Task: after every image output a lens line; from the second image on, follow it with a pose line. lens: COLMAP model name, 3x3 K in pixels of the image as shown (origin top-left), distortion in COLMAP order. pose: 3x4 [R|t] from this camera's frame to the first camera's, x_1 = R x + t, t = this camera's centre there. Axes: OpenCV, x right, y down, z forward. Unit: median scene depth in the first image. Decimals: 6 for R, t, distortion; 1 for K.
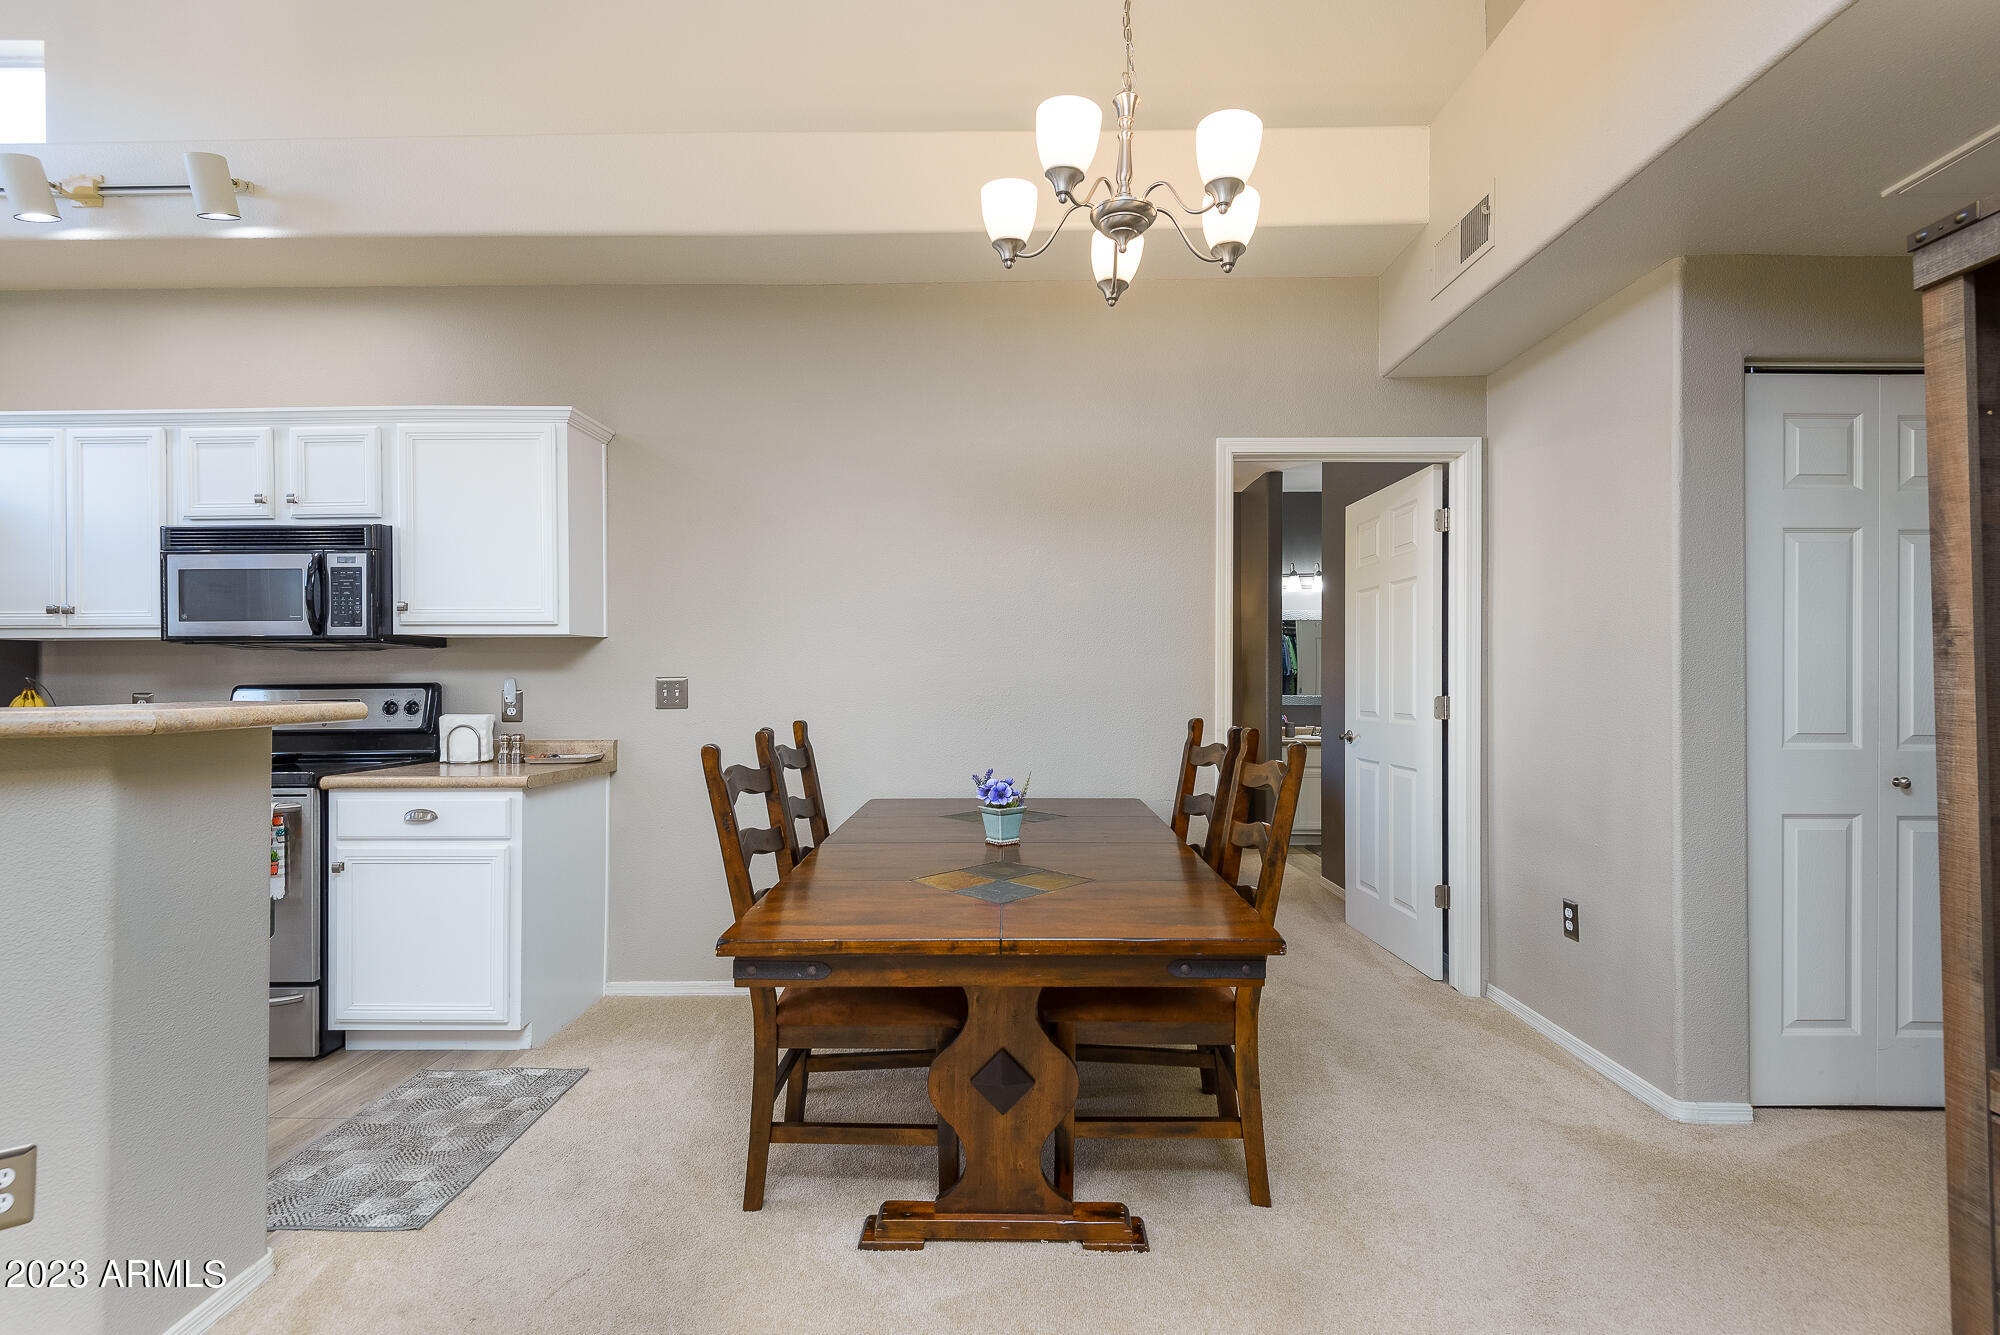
lens RADIAL K [[900.4, 0, 1002.9], [0, 900.4, 672.0], [0, 0, 1]] dist [0.022586, -0.012152]
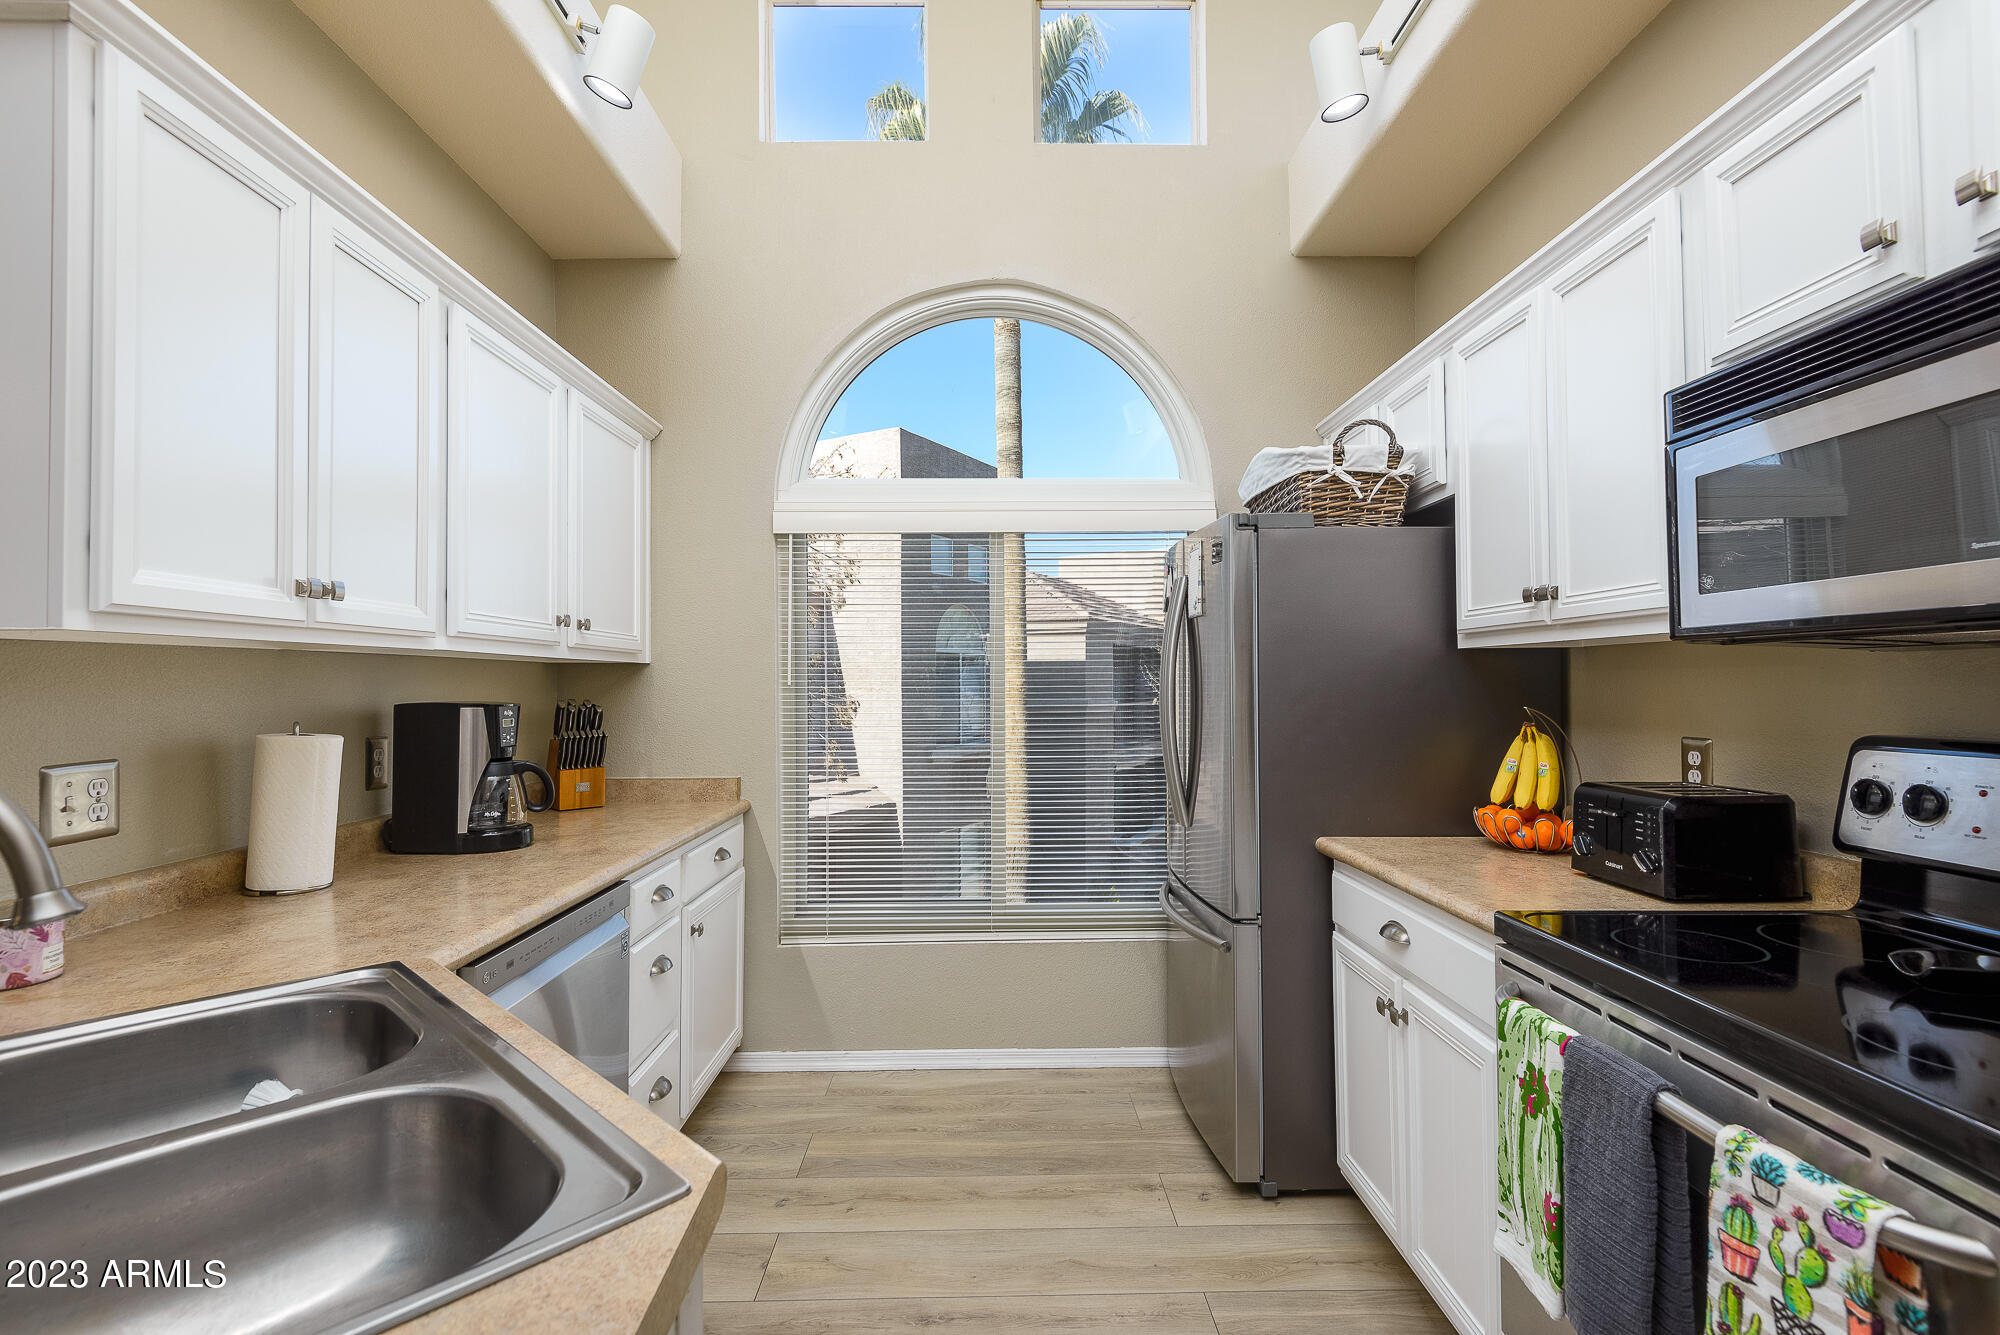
lens RADIAL K [[900.4, 0, 1002.9], [0, 900.4, 668.2], [0, 0, 1]] dist [0.022586, -0.012152]
pose [[0.030270, -0.014081, -0.999443, -0.482087], [0.008445, 0.999869, -0.013831, -0.016564], [0.999506, -0.008022, 0.030384, 0.657858]]
